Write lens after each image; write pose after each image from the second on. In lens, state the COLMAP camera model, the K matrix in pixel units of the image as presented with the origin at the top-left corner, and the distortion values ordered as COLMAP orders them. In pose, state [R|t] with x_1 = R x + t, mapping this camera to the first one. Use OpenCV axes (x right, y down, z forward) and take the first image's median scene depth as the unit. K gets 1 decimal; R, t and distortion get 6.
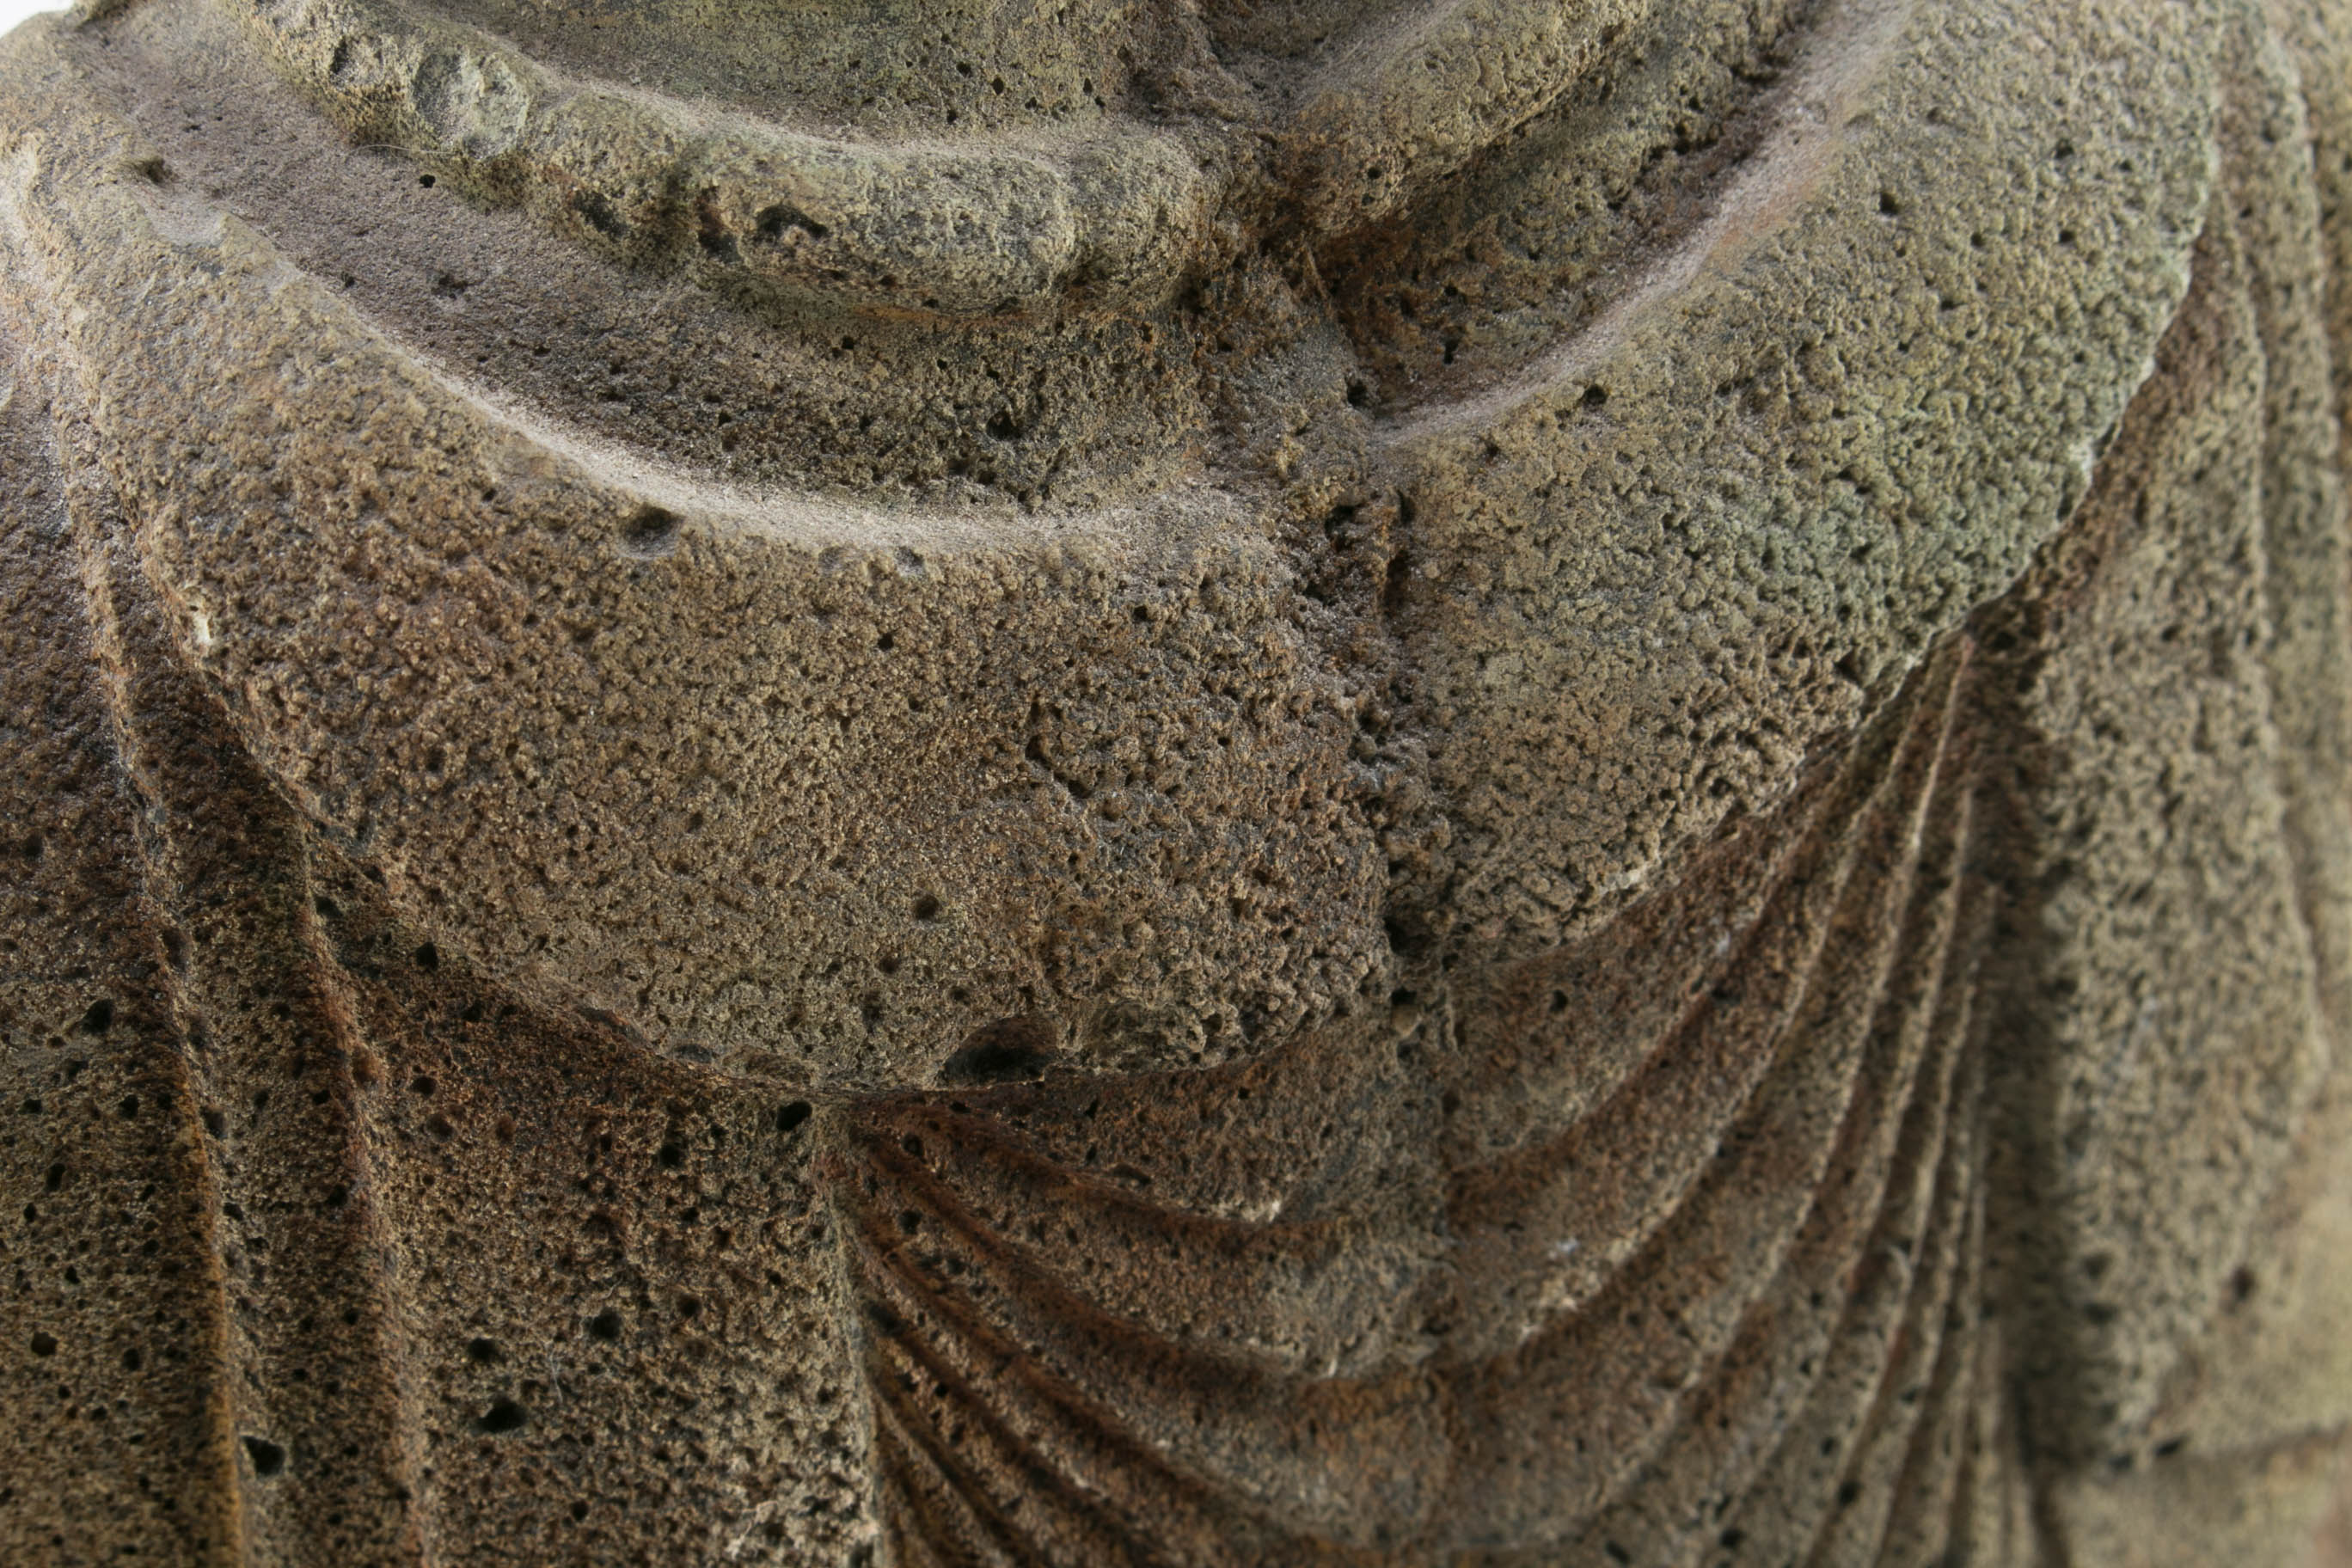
lens RADIAL K [[5461.2, 0, 1157.5], [0, 5461.2, 801.2], [0, 0, 1]] dist [0.039207, 0.000000]
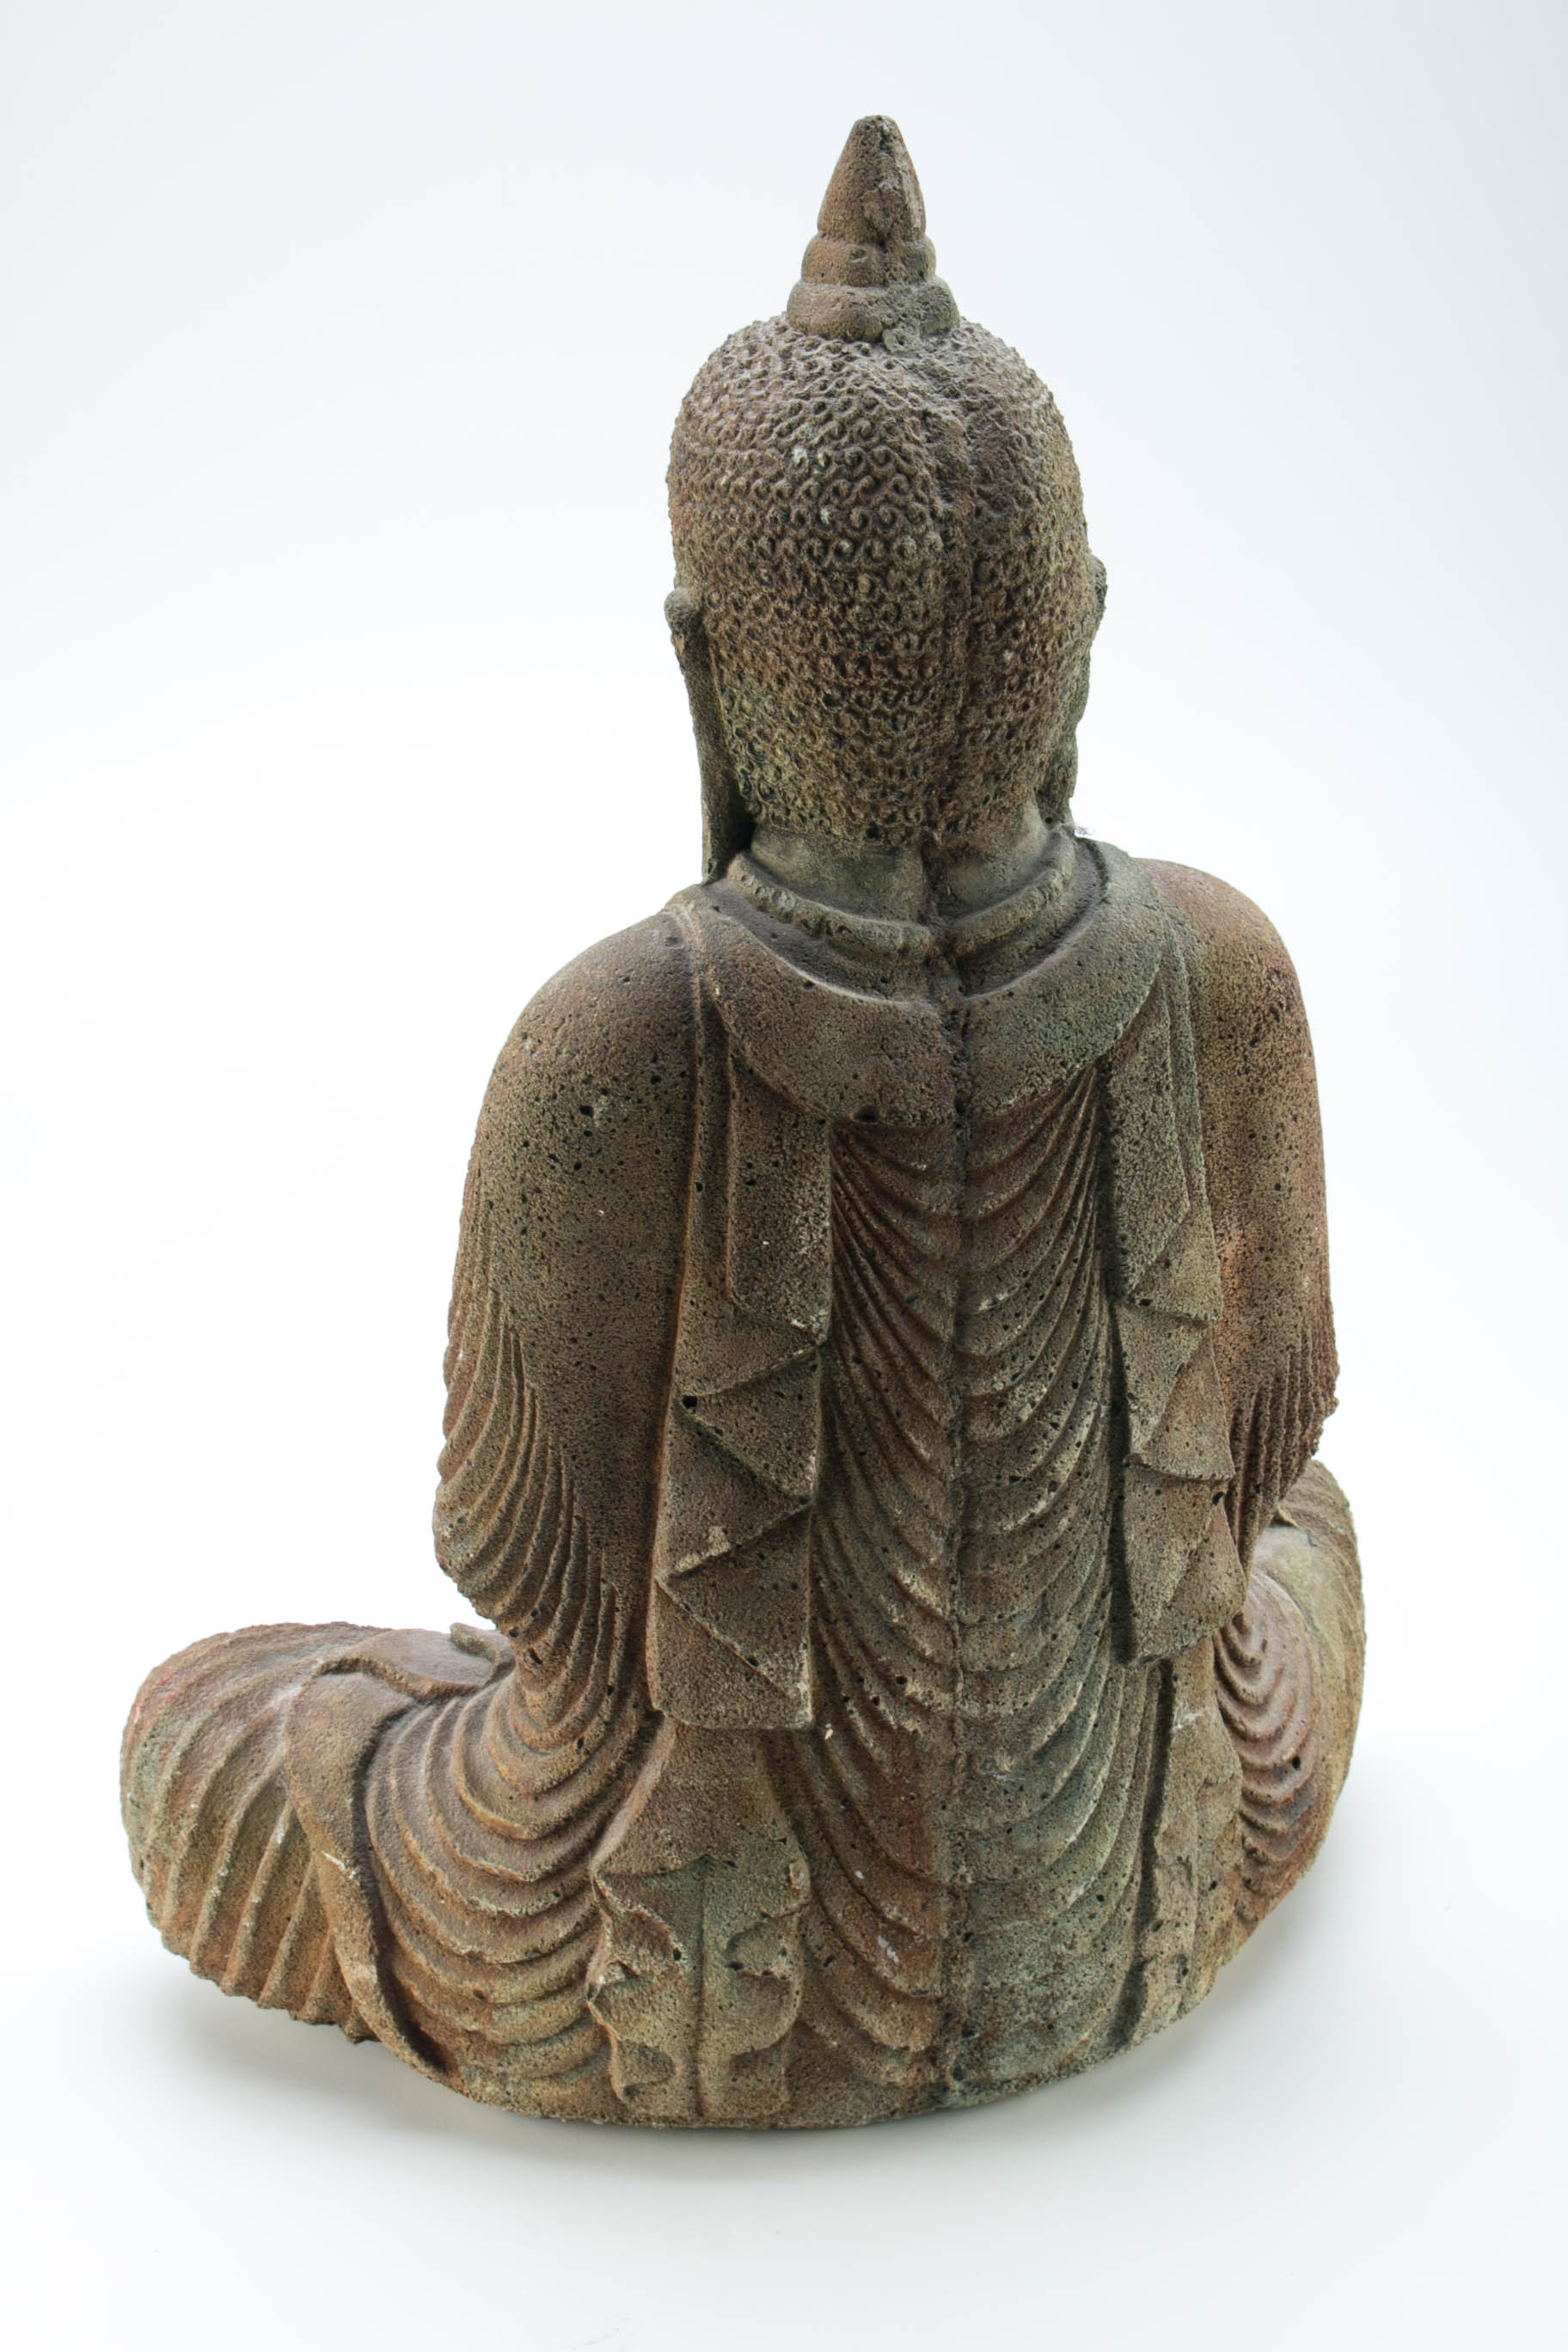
lens RADIAL K [[4321.4, 0, 790.5], [0, 4321.4, 1168.3], [0, 0, 1]] dist [-0.044553, 0.000000]
pose [[0.988783, 0.105263, -0.105963, 0.298756], [-0.127976, 0.962877, -0.237674, 0.965328], [0.077011, 0.248569, 0.965548, -2.529387]]
